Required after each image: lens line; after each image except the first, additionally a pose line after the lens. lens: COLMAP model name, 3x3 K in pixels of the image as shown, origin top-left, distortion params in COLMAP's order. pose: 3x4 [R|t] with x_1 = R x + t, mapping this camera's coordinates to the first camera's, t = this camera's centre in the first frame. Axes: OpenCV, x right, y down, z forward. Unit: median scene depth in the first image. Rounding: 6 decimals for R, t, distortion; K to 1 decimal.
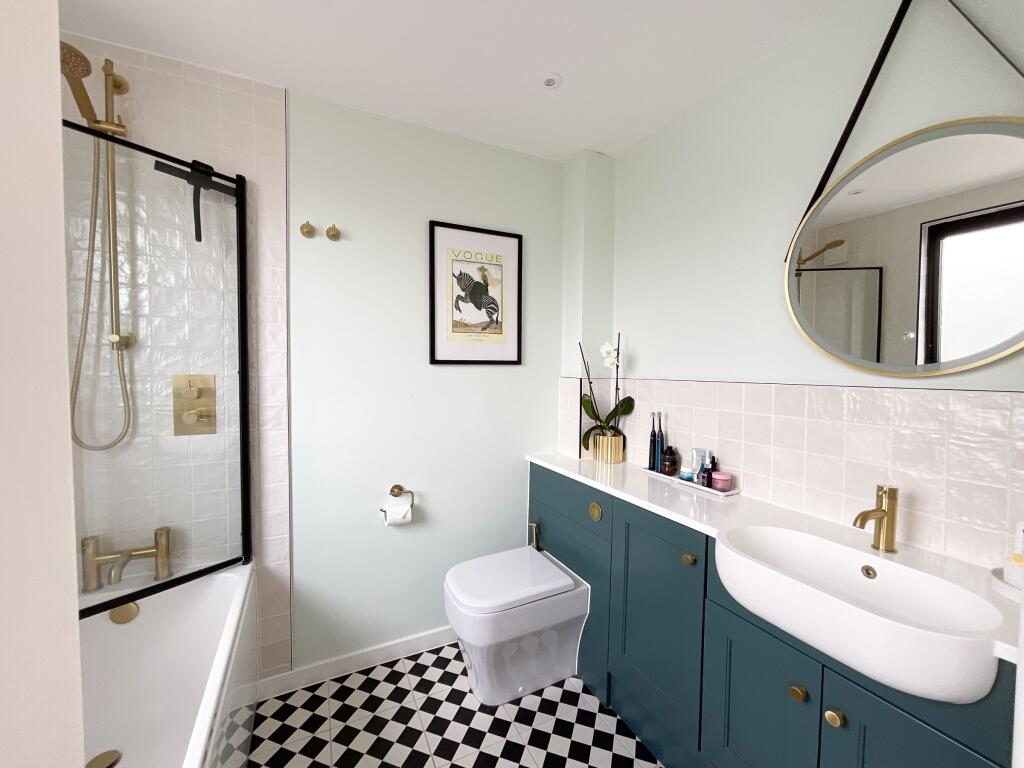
lens RADIAL K [[415.8, 0, 507.4], [0, 415.8, 381.7], [0, 0, 1]] dist [-0.003291, 0.004009]
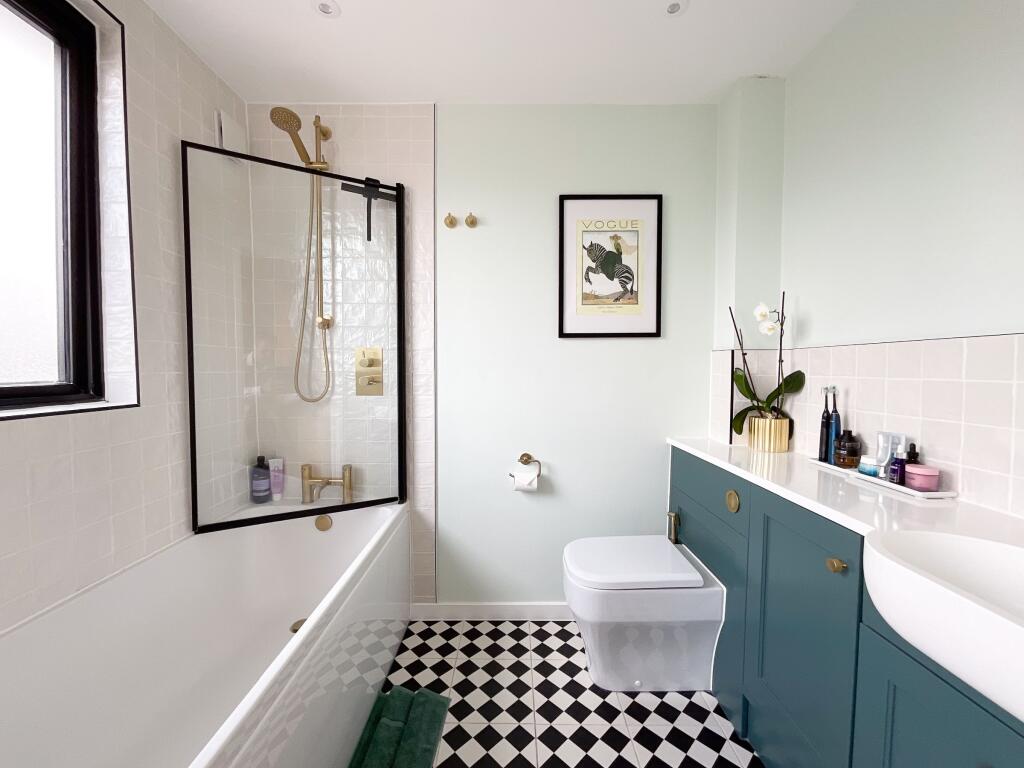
lens RADIAL K [[415.8, 0, 508.5], [0, 415.8, 381.9], [0, 0, 1]] dist [-0.003291, 0.004009]
pose [[0.897014, 0.009905, -0.441892, 0.176841], [-0.009658, 0.999949, 0.002809, 0.073670], [0.441897, 0.001748, 0.897064, 0.046539]]
